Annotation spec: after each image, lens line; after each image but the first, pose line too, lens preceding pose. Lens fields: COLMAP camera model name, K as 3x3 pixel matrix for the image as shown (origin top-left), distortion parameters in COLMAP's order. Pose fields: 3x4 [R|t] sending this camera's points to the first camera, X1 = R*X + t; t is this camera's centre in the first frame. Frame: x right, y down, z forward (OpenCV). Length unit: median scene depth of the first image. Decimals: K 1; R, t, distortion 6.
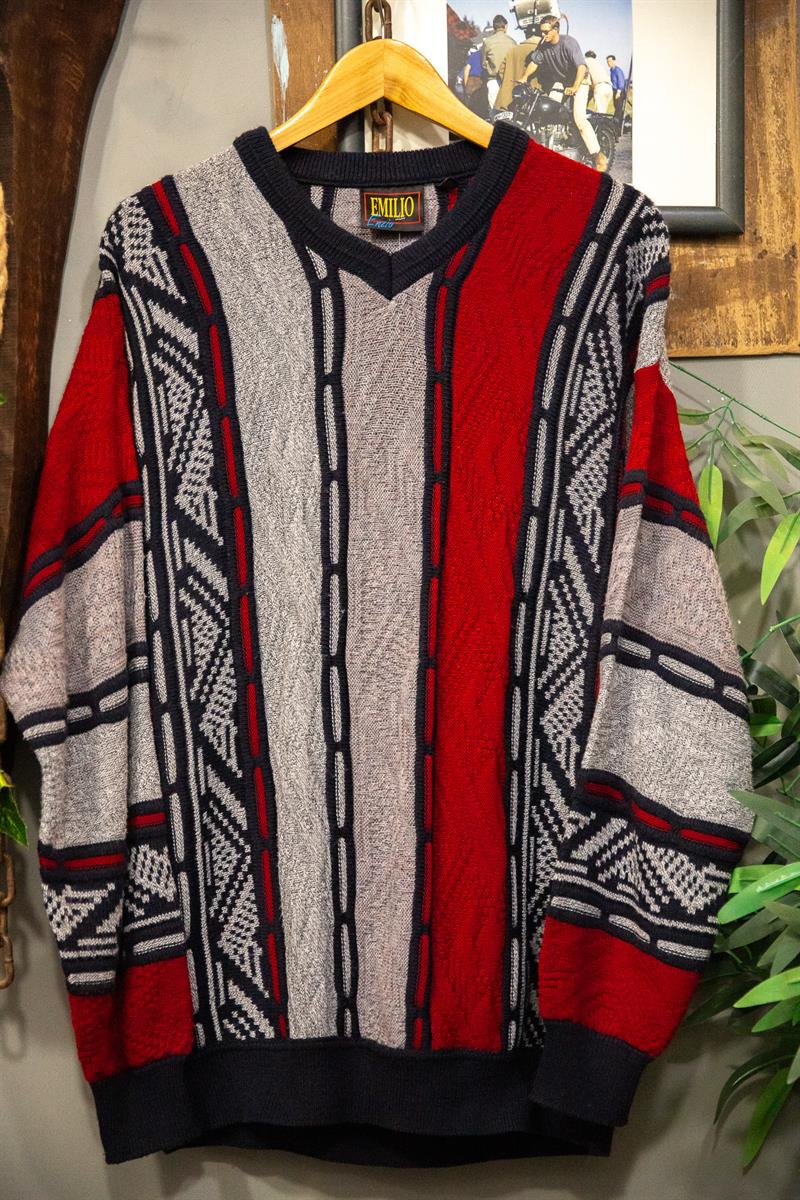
lens RADIAL K [[1906.0, 0, 399.5], [0, 1906.0, 609.1], [0, 0, 1]] dist [0.125691, 0.000000]
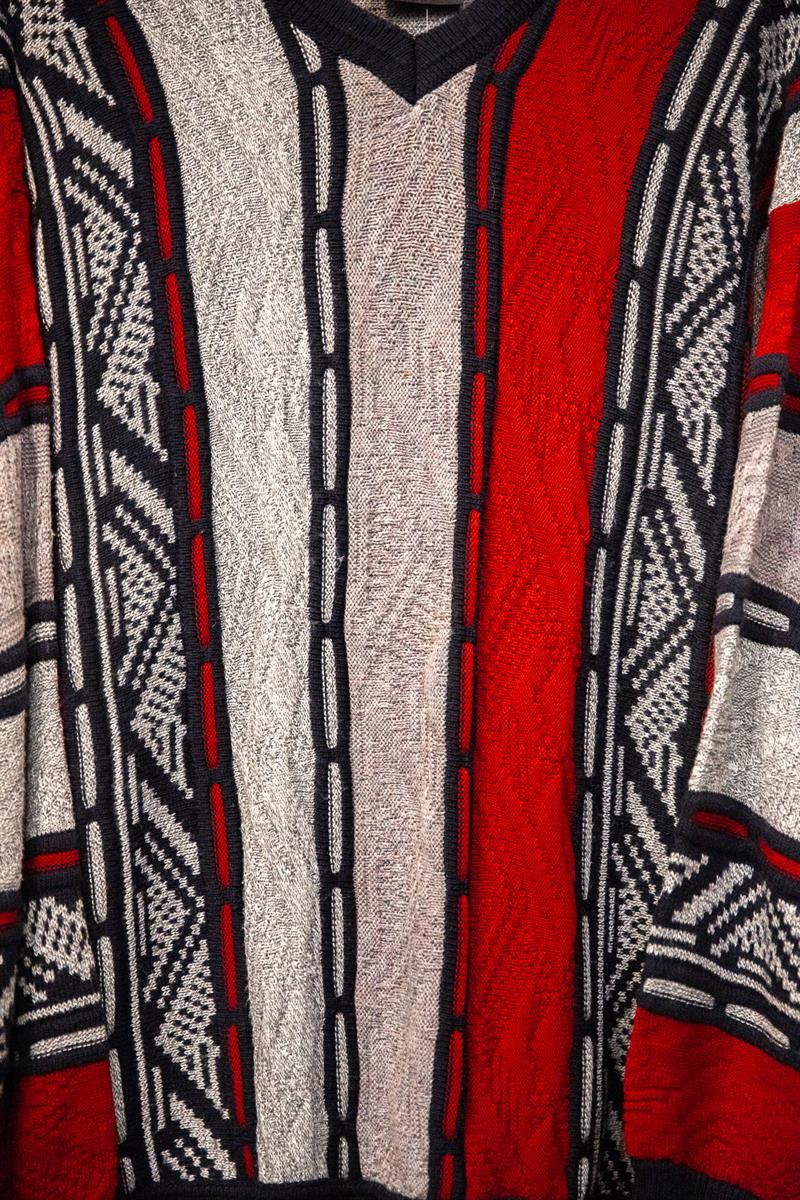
lens RADIAL K [[2131.7, 0, 397.8], [0, 2131.7, 608.5], [0, 0, 1]] dist [0.159537, 0.000000]
pose [[0.999947, 0.008302, 0.006085, -0.013730], [-0.008377, 0.999887, 0.012504, 0.009269], [-0.005980, -0.012554, 0.999903, 0.229569]]
